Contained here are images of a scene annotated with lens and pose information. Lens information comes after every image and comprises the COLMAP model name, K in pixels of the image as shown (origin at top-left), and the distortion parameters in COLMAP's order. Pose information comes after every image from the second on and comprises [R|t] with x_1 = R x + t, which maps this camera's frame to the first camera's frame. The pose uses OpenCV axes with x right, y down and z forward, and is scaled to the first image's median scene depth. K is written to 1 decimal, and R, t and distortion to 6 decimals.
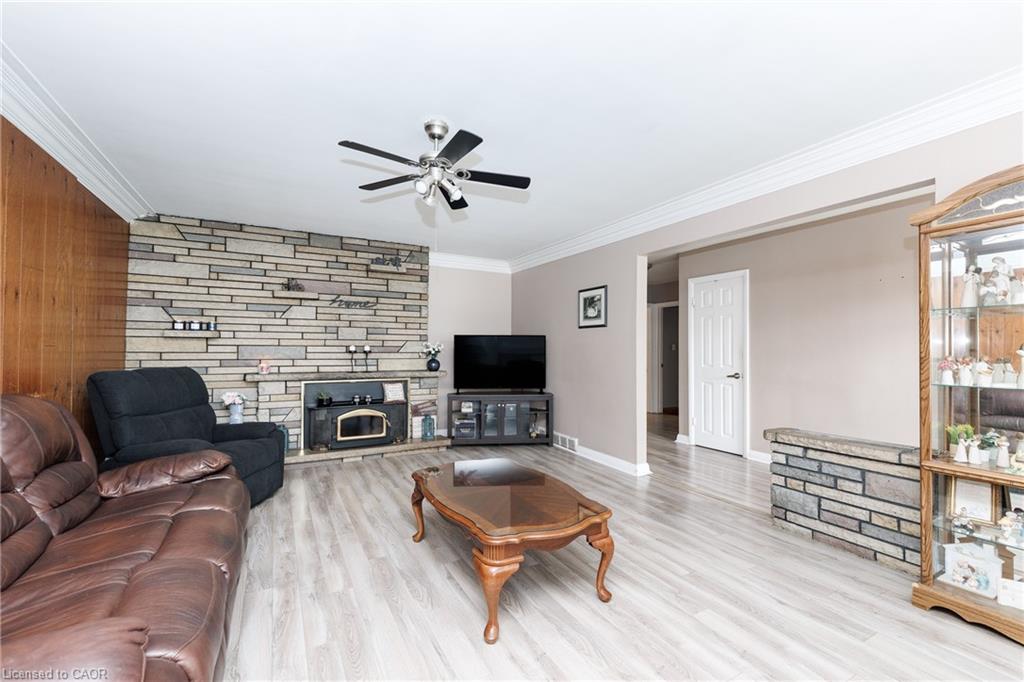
lens RADIAL K [[424.1, 0, 504.7], [0, 424.1, 347.9], [0, 0, 1]] dist [0.006403, -0.004027]
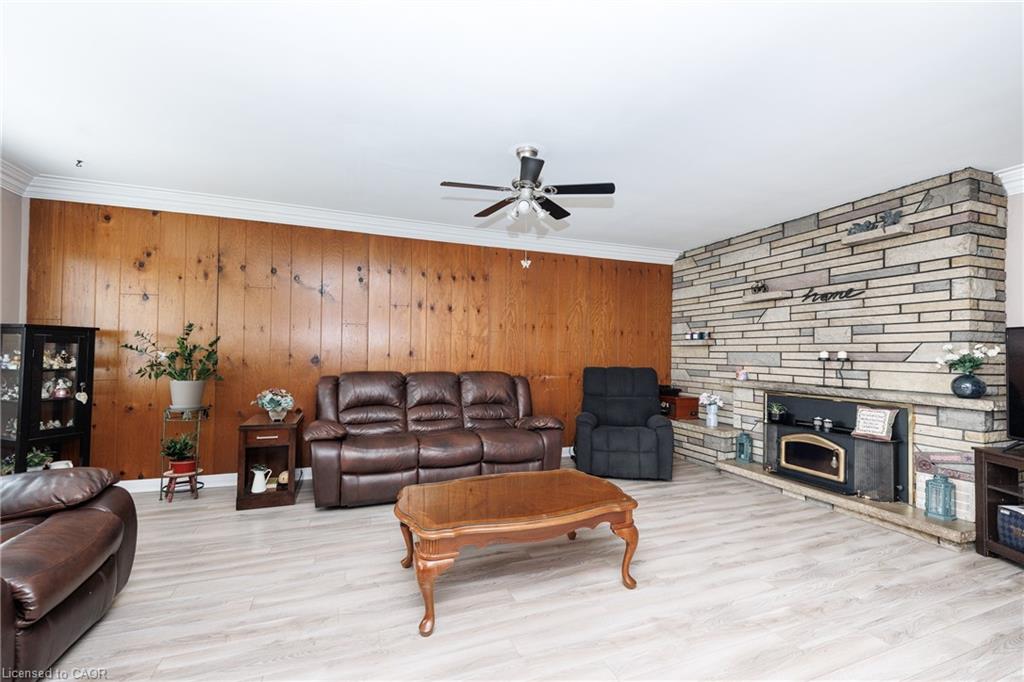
lens RADIAL K [[424.1, 0, 507.2], [0, 424.1, 347.1], [0, 0, 1]] dist [0.006403, -0.004027]
pose [[-0.125126, -0.021234, -0.991914, 0.484760], [-0.013072, 0.999719, -0.019752, 0.010127], [0.992055, 0.010495, -0.125368, 0.555285]]
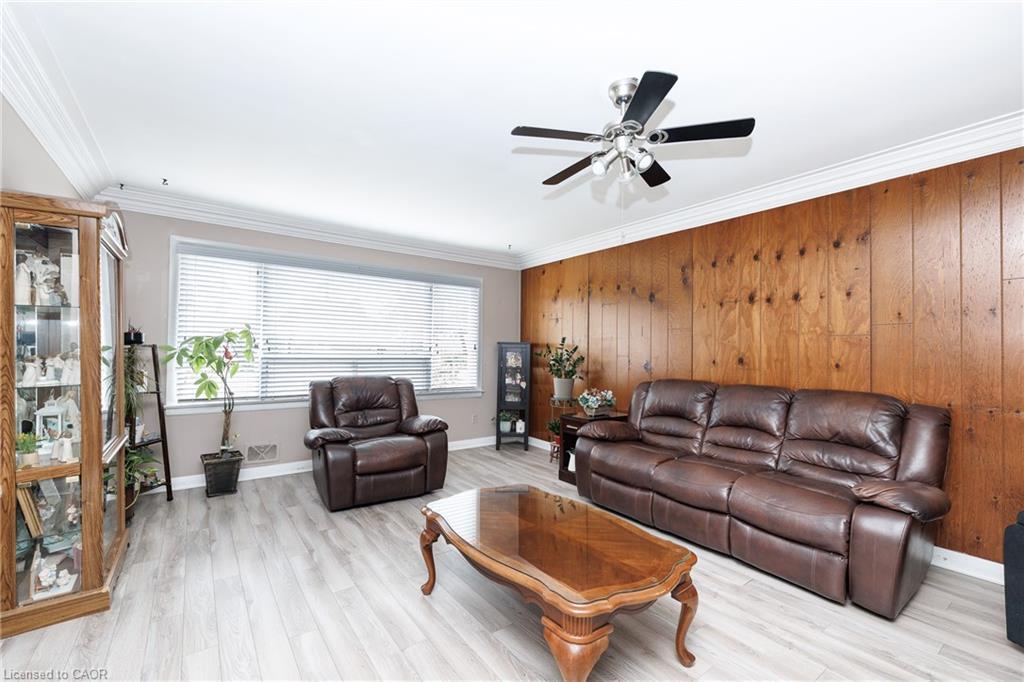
lens RADIAL K [[424.1, 0, 512.9], [0, 424.1, 349.6], [0, 0, 1]] dist [0.006403, -0.004027]
pose [[-0.989440, -0.015444, -0.144120, 0.078525], [-0.014712, 0.999873, -0.006143, -0.000386], [0.144197, -0.003958, -0.989541, 0.913974]]
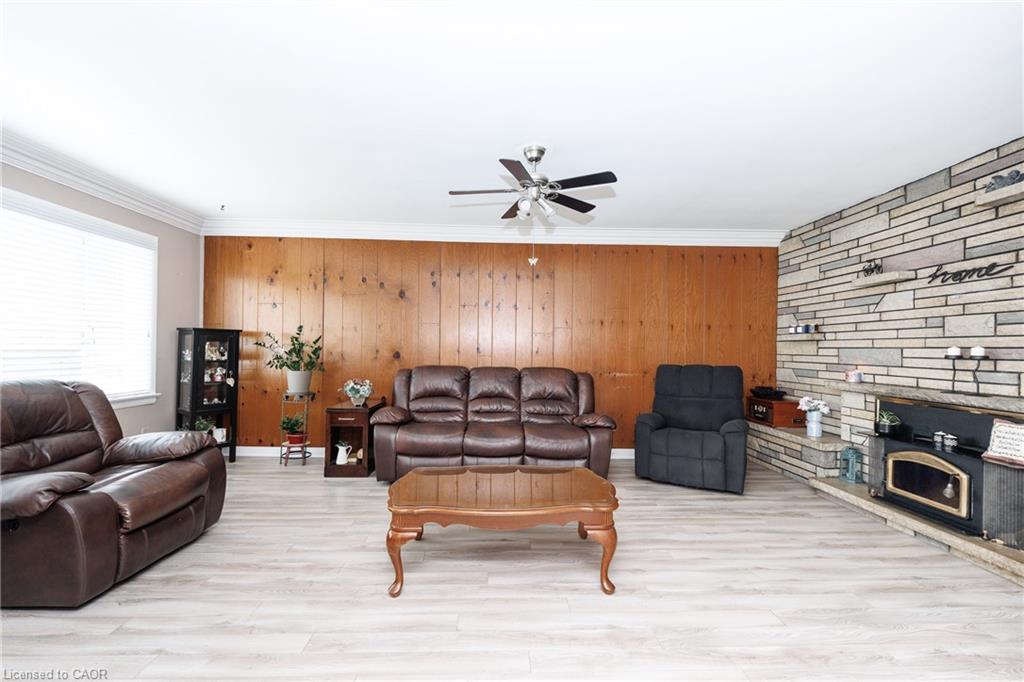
lens RADIAL K [[424.1, 0, 509.6], [0, 424.1, 345.7], [0, 0, 1]] dist [0.006403, -0.004027]
pose [[-0.438263, -0.016517, -0.898695, 0.451736], [-0.015084, 0.999825, -0.011020, 0.009096], [0.898720, 0.008726, -0.438436, 0.736195]]
